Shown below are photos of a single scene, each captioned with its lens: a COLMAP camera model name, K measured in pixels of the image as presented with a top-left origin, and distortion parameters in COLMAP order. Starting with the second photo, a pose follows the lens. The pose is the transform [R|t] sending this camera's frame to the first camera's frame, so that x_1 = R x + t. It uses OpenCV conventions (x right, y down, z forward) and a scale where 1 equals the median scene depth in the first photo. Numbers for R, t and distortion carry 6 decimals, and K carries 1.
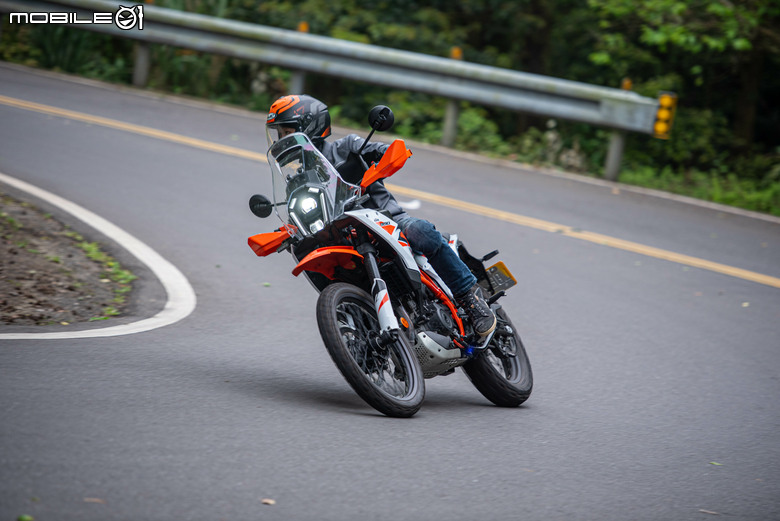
lens RADIAL K [[3929.9, 0, 389.9], [0, 3929.9, 260.6], [0, 0, 1]] dist [0.201376, 0.000000]
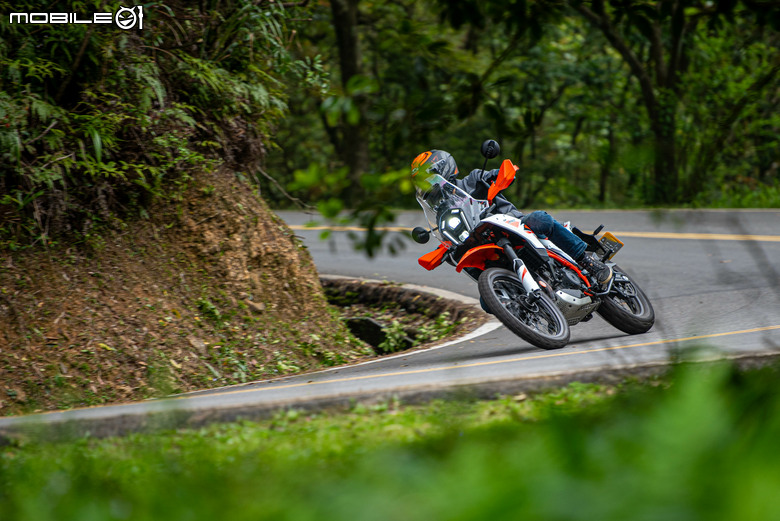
lens RADIAL K [[4496.2, 0, 390.0], [0, 4496.2, 260.4], [0, 0, 1]] dist [-0.100649, 0.000000]
pose [[0.964255, -0.262815, -0.033783, 0.007149], [0.261922, 0.964663, -0.028659, 0.037267], [0.040121, 0.018786, 0.999018, -0.561231]]
